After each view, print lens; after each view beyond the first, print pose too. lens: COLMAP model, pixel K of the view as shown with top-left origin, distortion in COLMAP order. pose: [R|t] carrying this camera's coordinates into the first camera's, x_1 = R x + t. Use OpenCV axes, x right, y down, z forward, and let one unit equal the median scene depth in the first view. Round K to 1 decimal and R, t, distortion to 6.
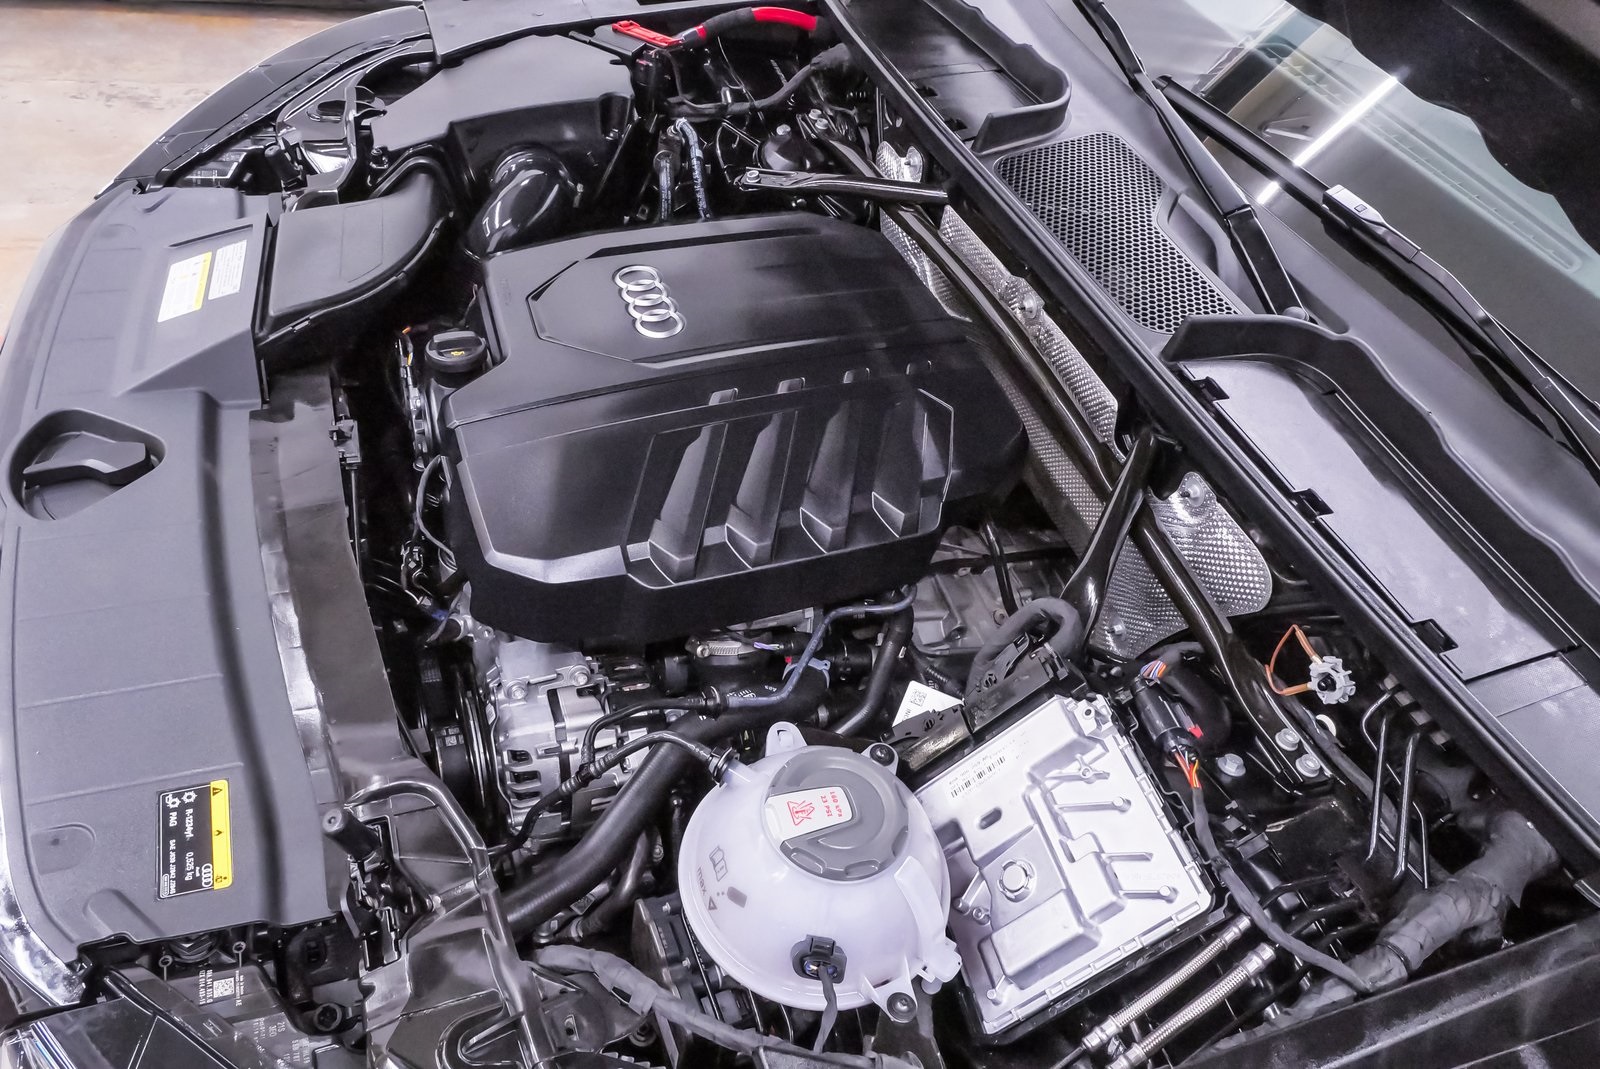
lens RADIAL K [[1222.5, 0, 803.7], [0, 1222.5, 509.4], [0, 0, 1]] dist [-0.016734, -0.000276]
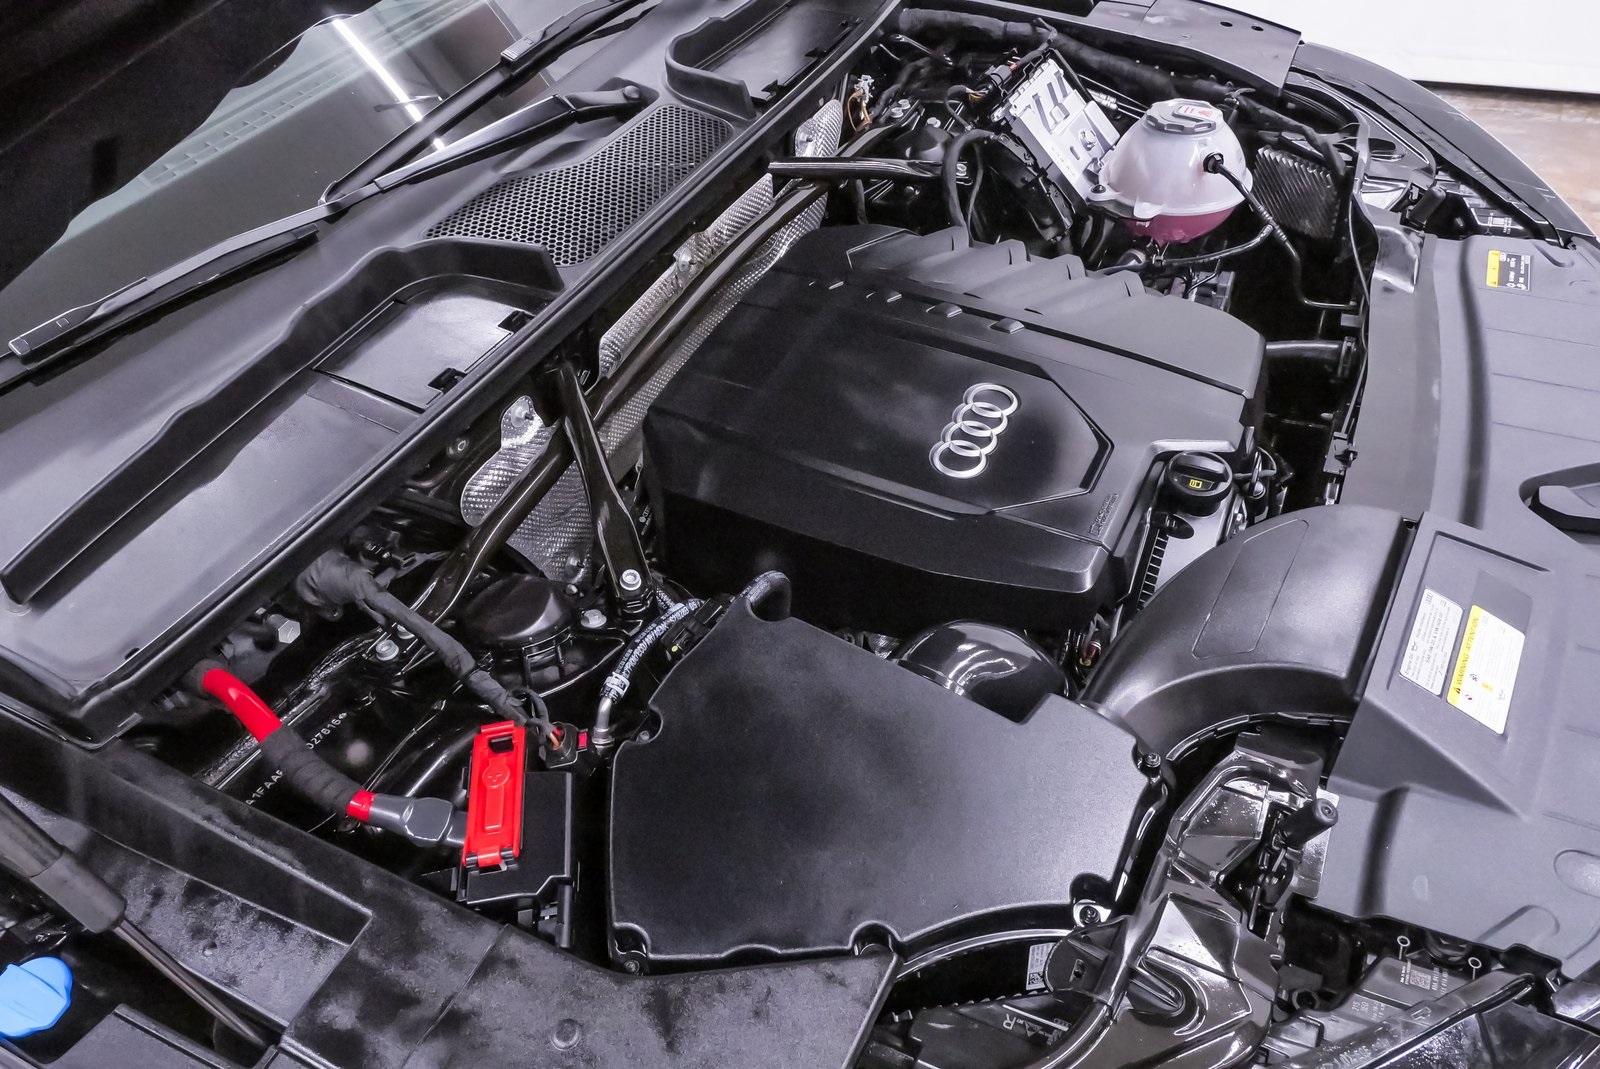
lens RADIAL K [[1115.5, 0, 759.0], [0, 1115.5, 537.4], [0, 0, 1]] dist [-0.037313, -0.000461]
pose [[-0.675864, -0.570019, 0.467211, -0.702353], [0.486042, 0.131824, 0.863936, -1.484315], [-0.554050, 0.810988, 0.187958, 1.560446]]
